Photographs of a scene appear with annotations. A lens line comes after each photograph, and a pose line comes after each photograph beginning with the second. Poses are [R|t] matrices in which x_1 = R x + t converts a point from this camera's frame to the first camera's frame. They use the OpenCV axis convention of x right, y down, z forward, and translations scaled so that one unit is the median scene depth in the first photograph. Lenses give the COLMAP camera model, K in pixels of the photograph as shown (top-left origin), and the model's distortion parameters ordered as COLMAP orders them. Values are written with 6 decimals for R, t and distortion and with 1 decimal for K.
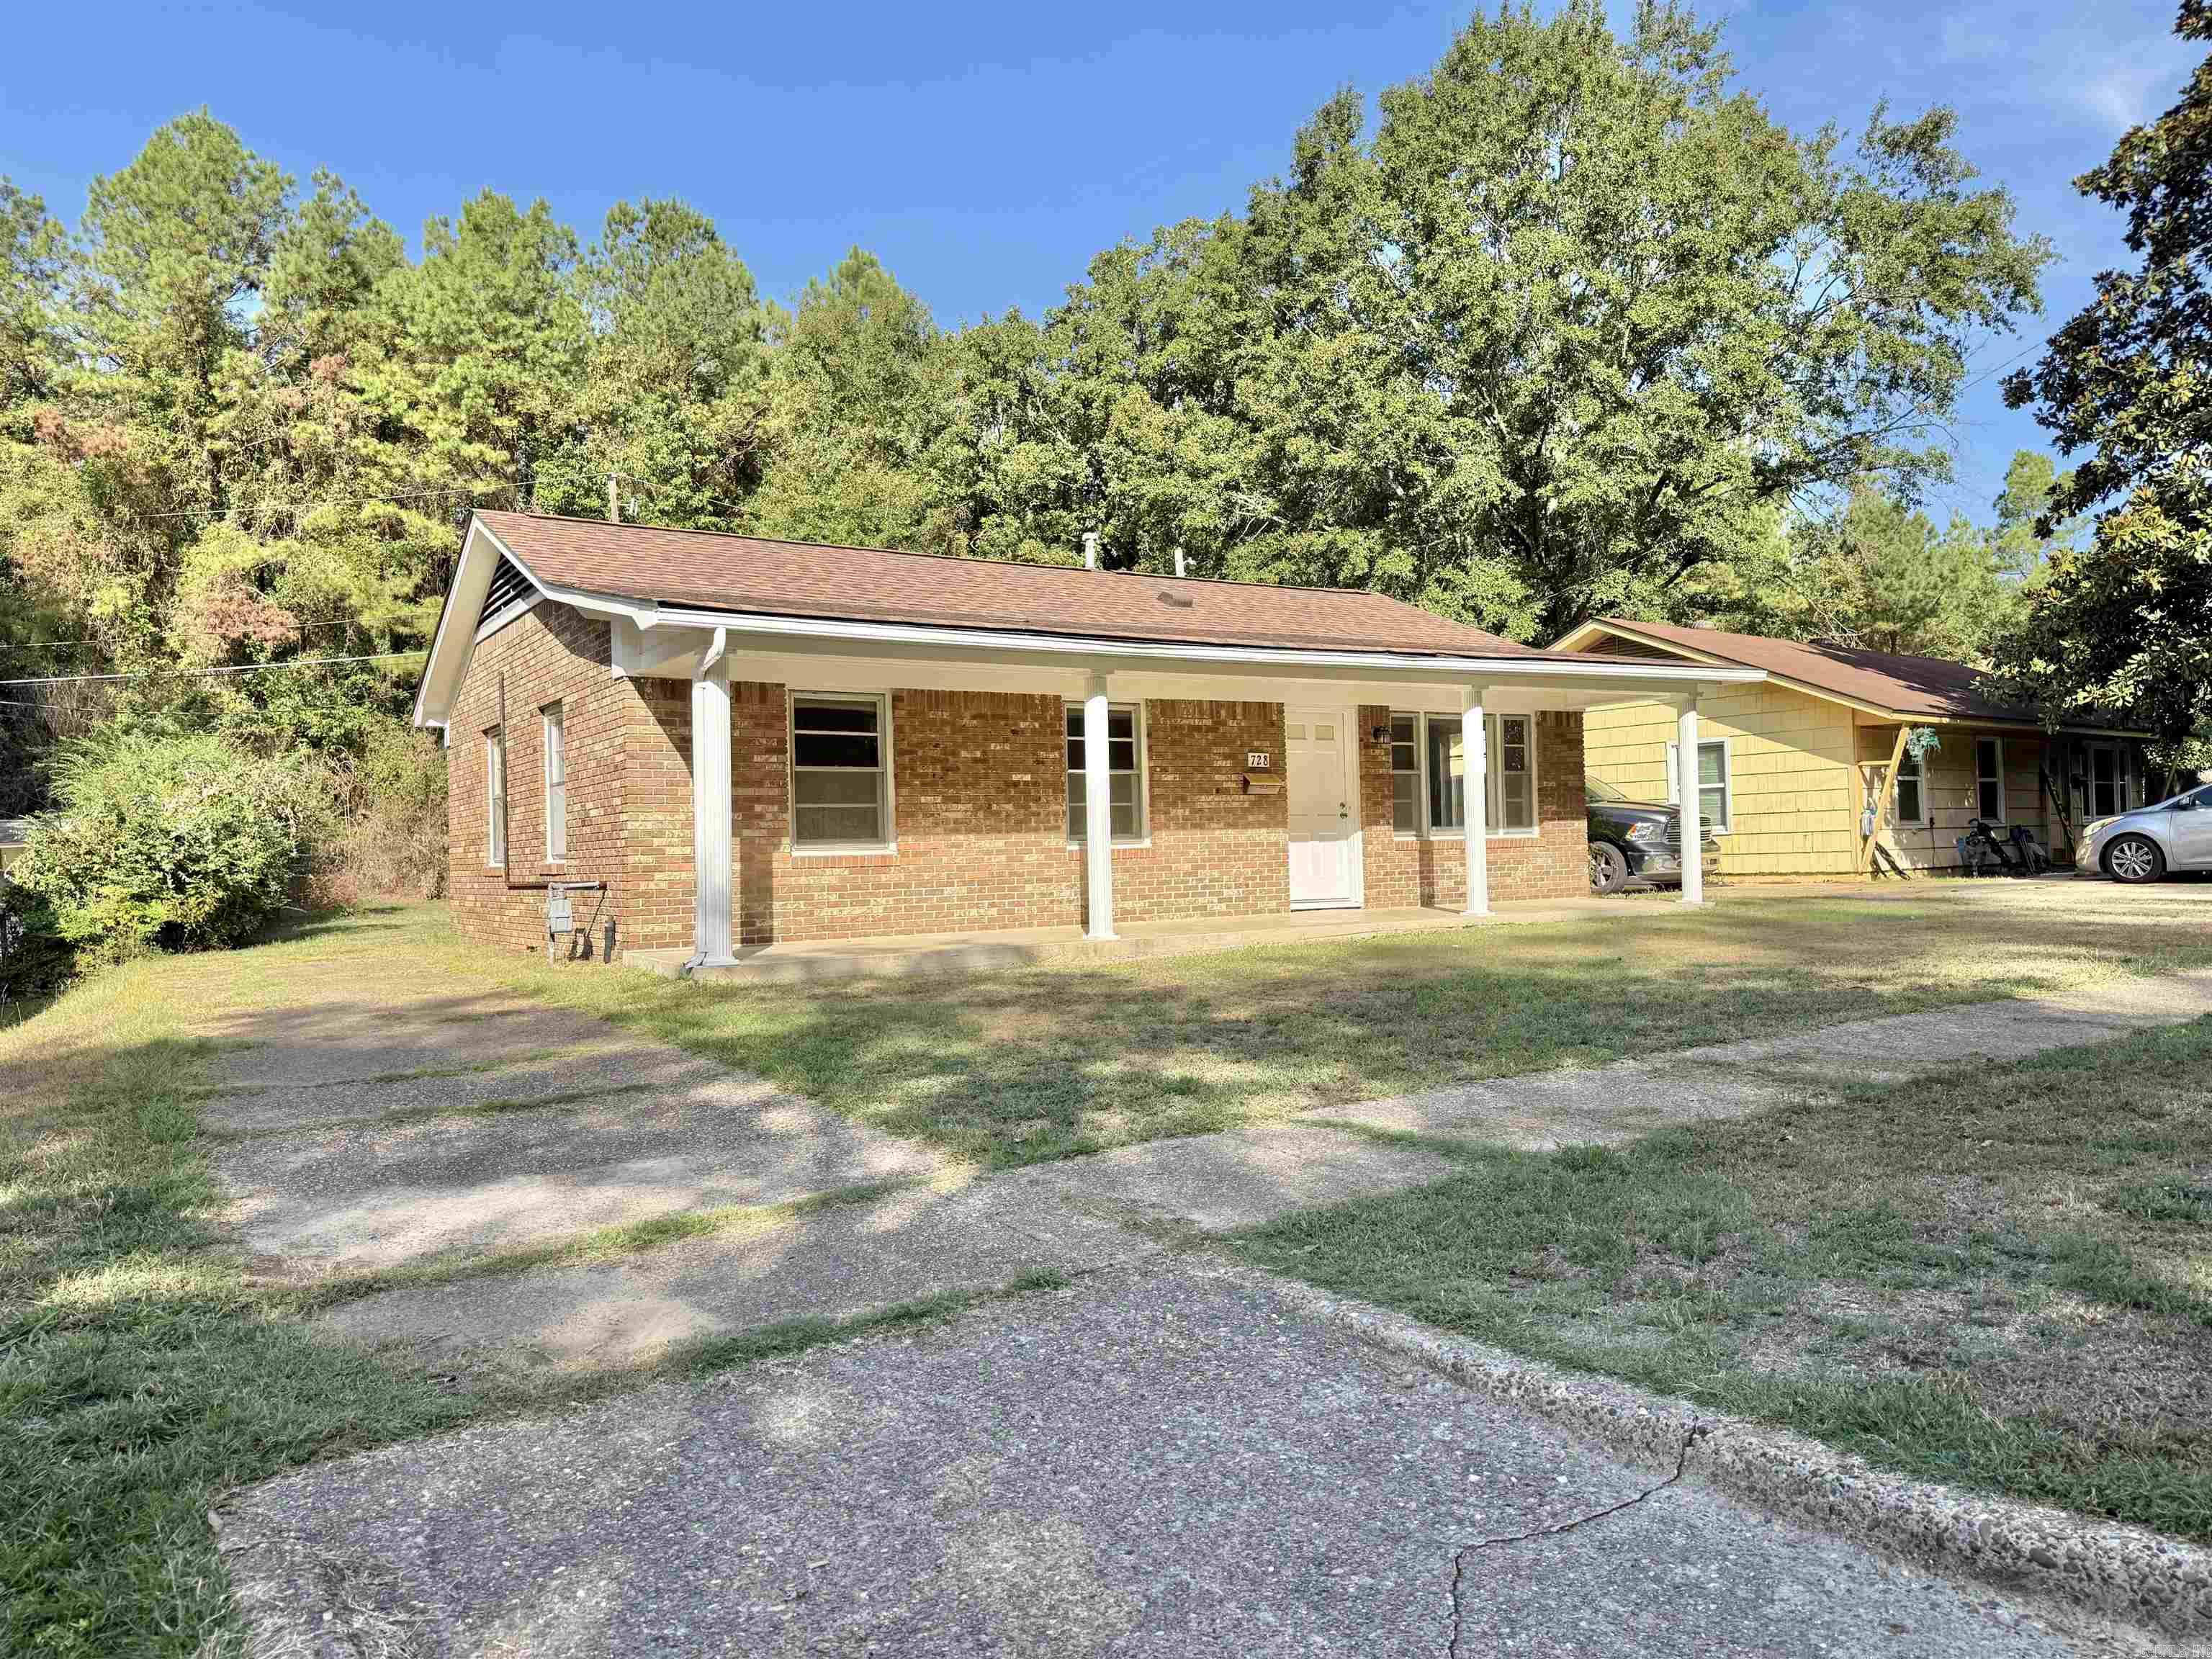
lens RADIAL K [[1570.2, 0, 1098.1], [0, 1570.2, 821.9], [0, 0, 1]] dist [-0.031062, 0.008524]
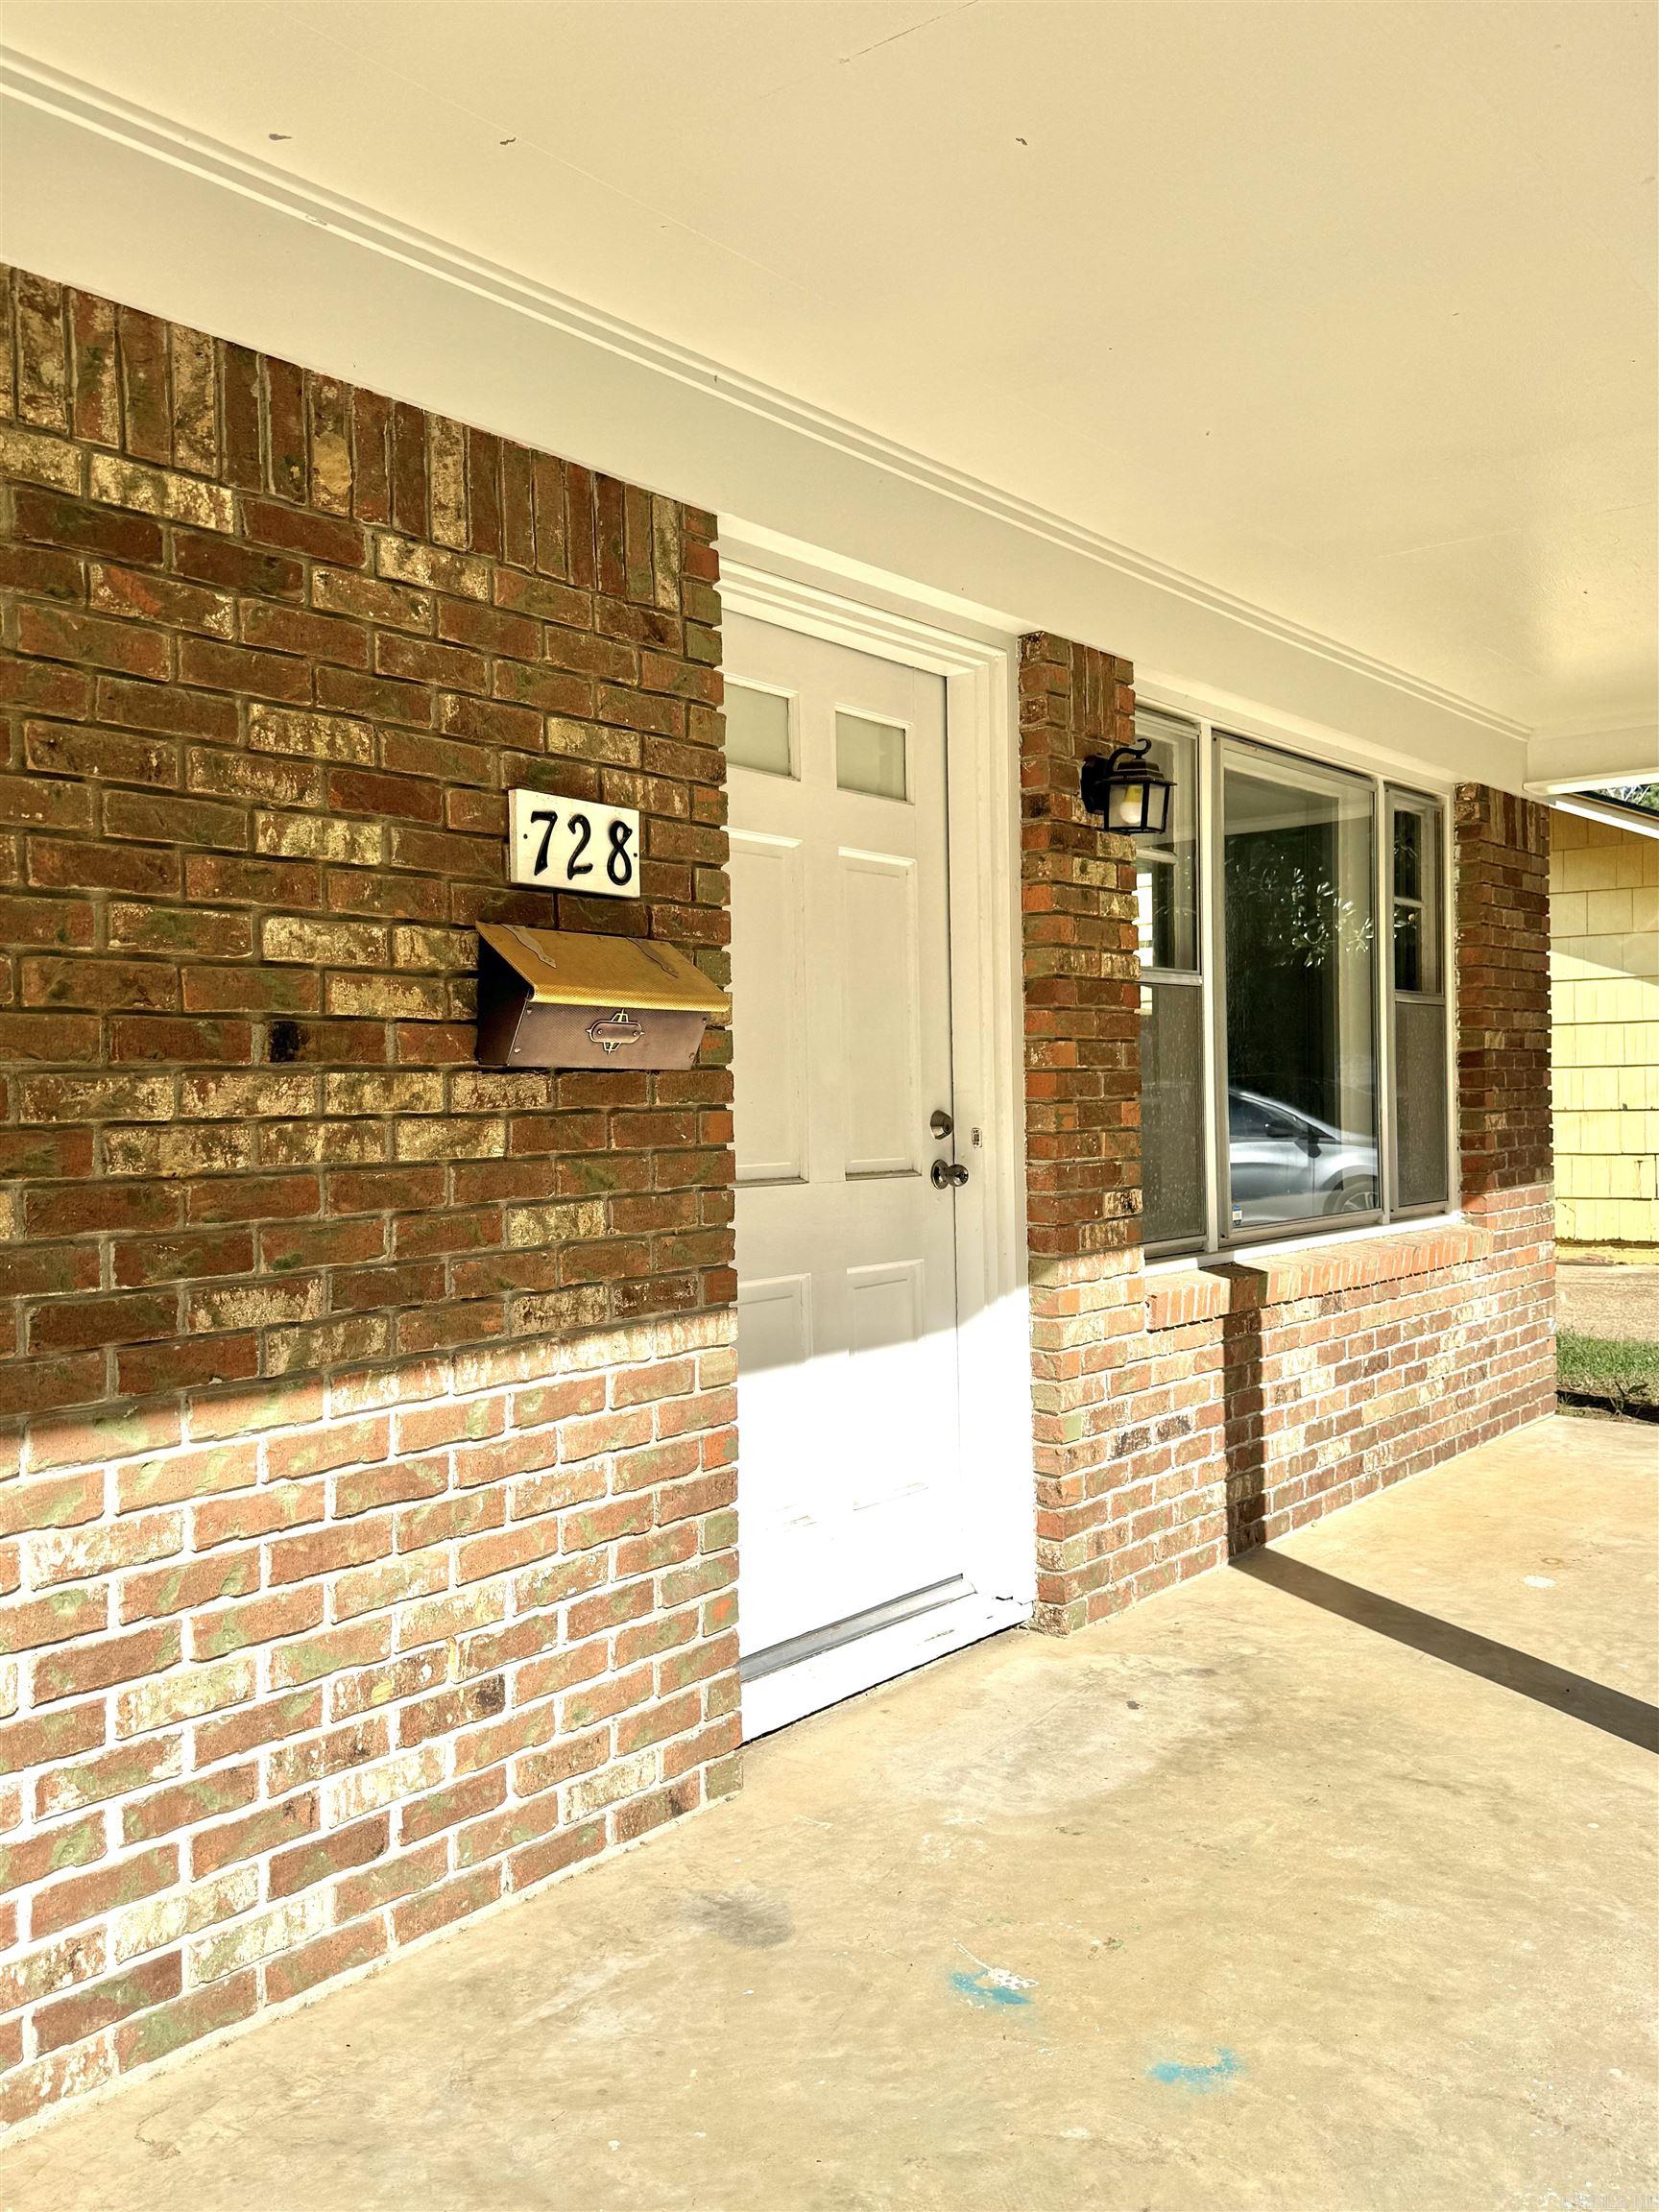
lens RADIAL K [[1773.3, 0, 830.7], [0, 1773.3, 1107.7], [0, 0, 1]] dist [0.106412, 0.002006]
pose [[0.938837, 0.008375, 0.344260, 0.061685], [-0.014005, 0.999806, 0.013870, -0.015756], [-0.344077, -0.017843, 0.938772, 0.773890]]
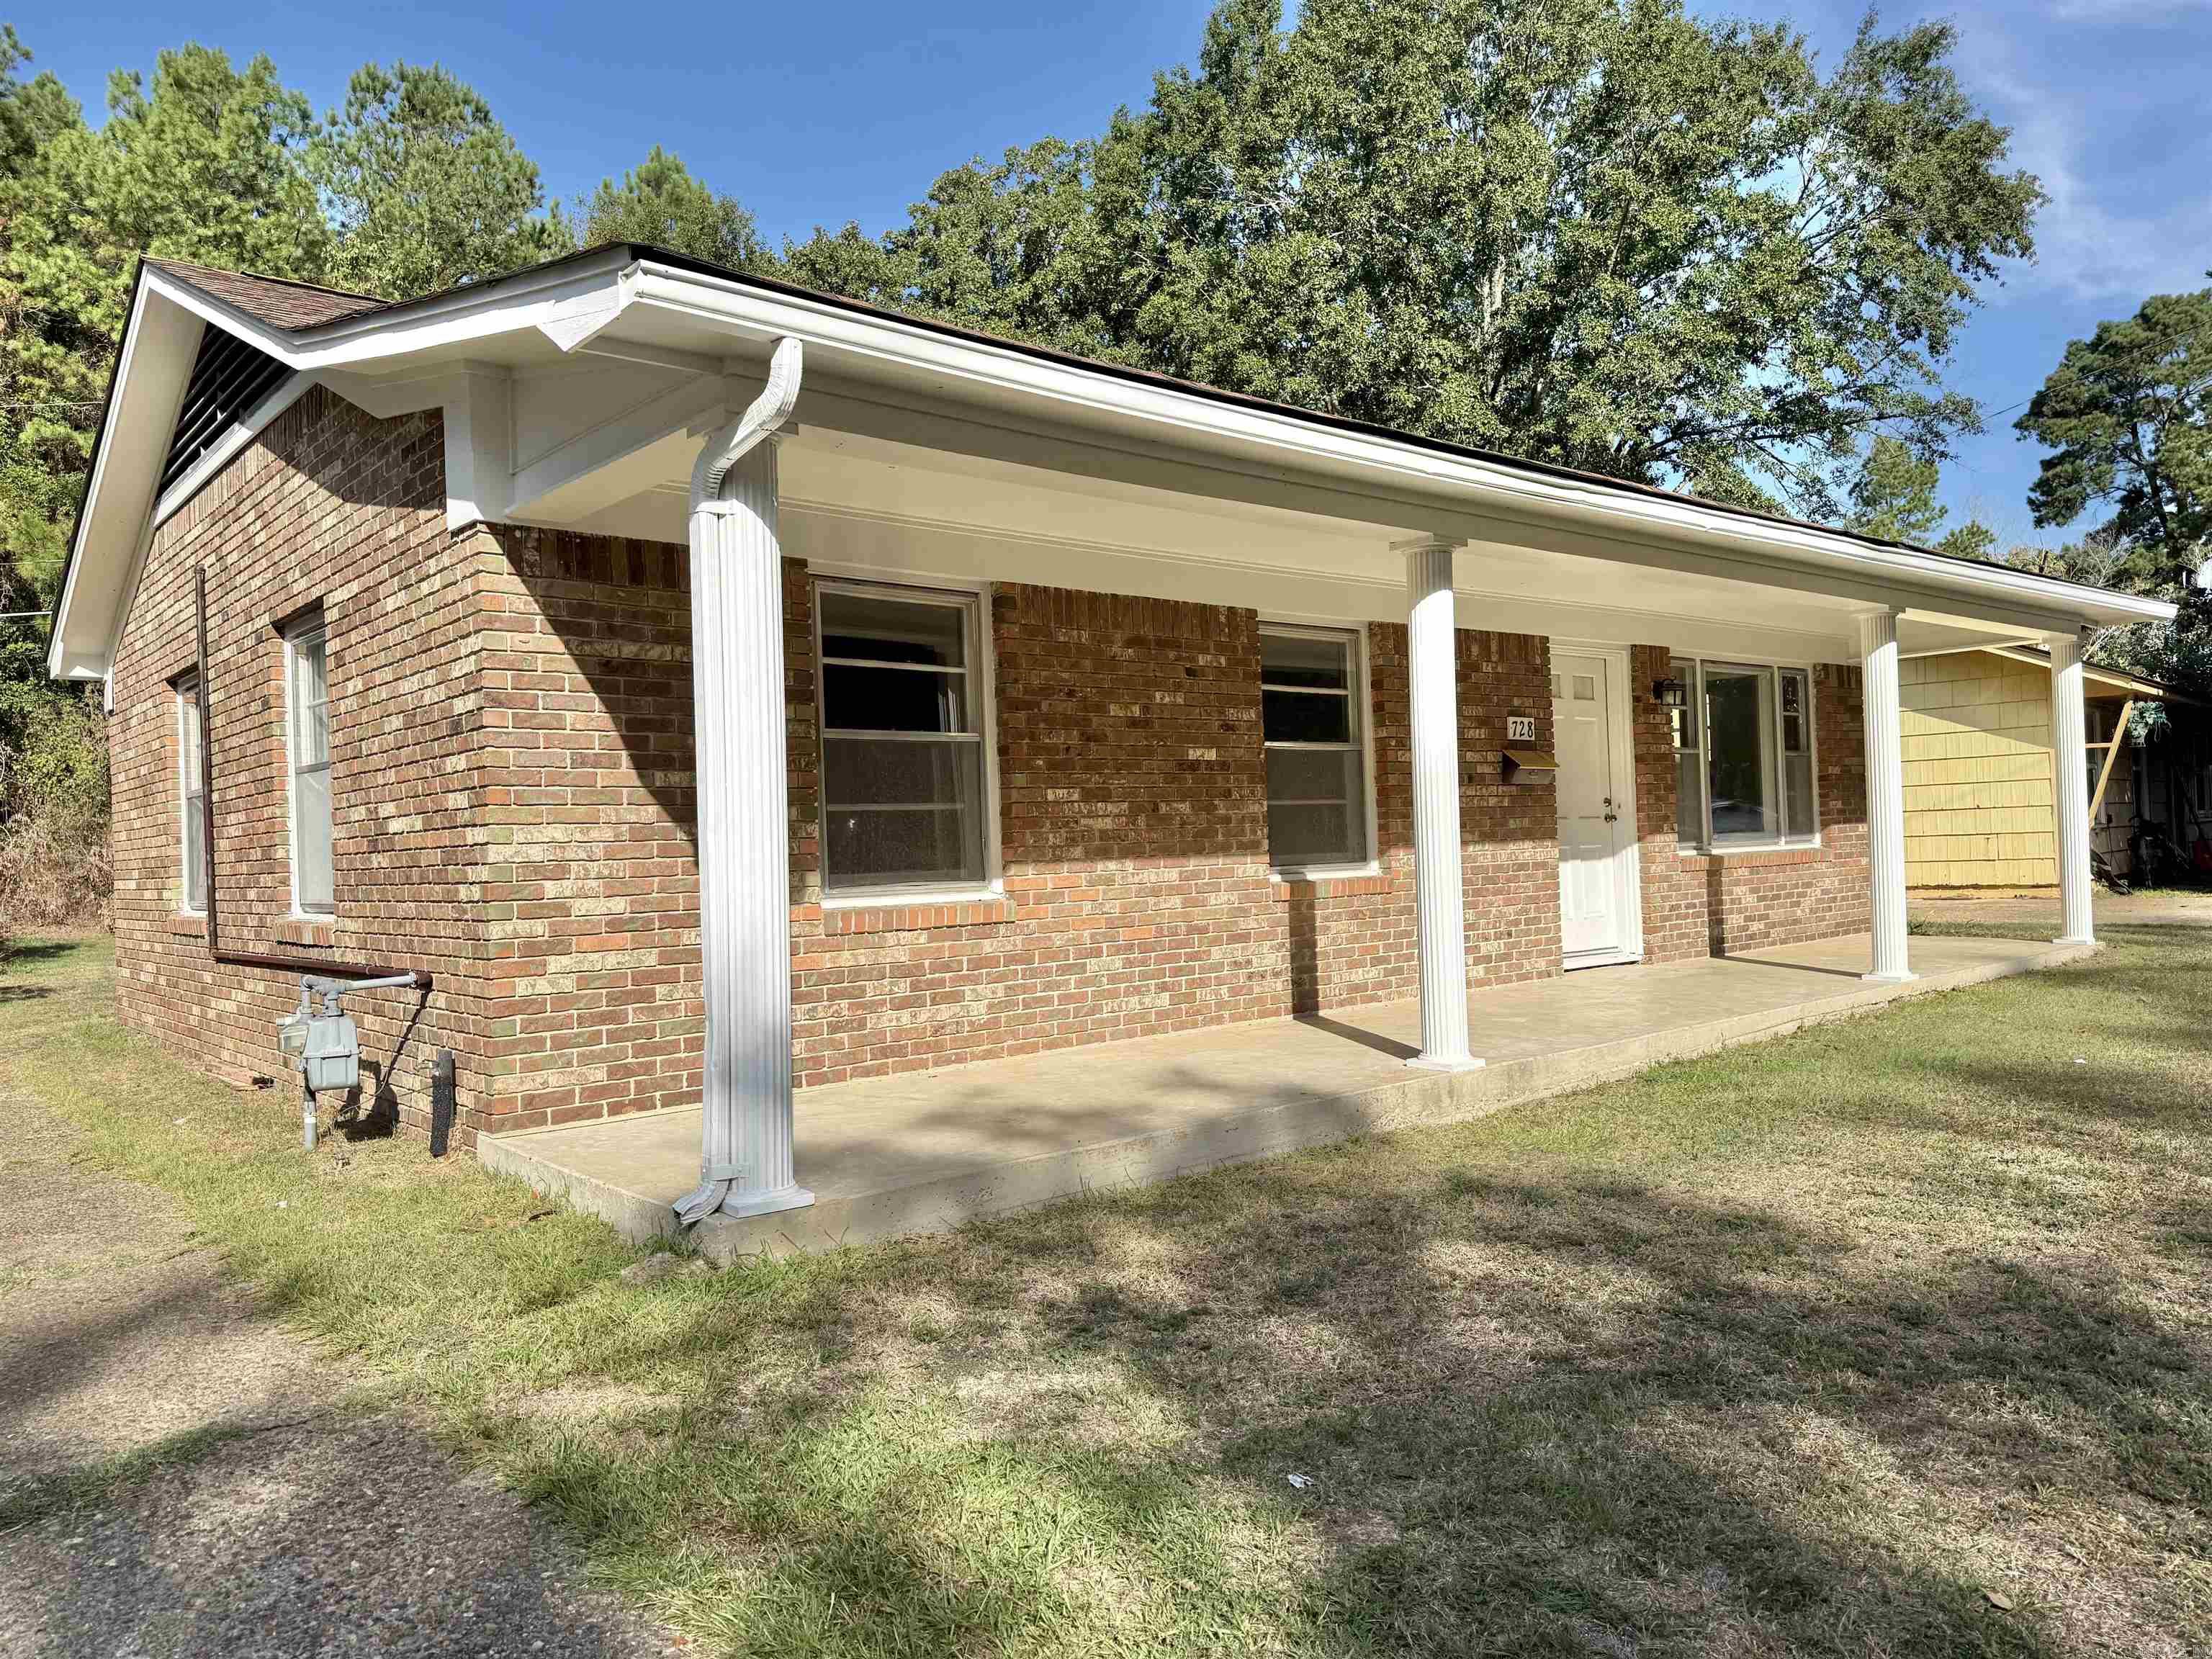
lens RADIAL K [[1570.2, 0, 1104.5], [0, 1570.2, 821.8], [0, 0, 1]] dist [-0.031062, 0.008524]
pose [[0.988398, -0.006209, 0.151760, -0.142971], [0.006071, 0.999981, 0.001372, -0.004766], [-0.151766, -0.000434, 0.988416, 0.390716]]
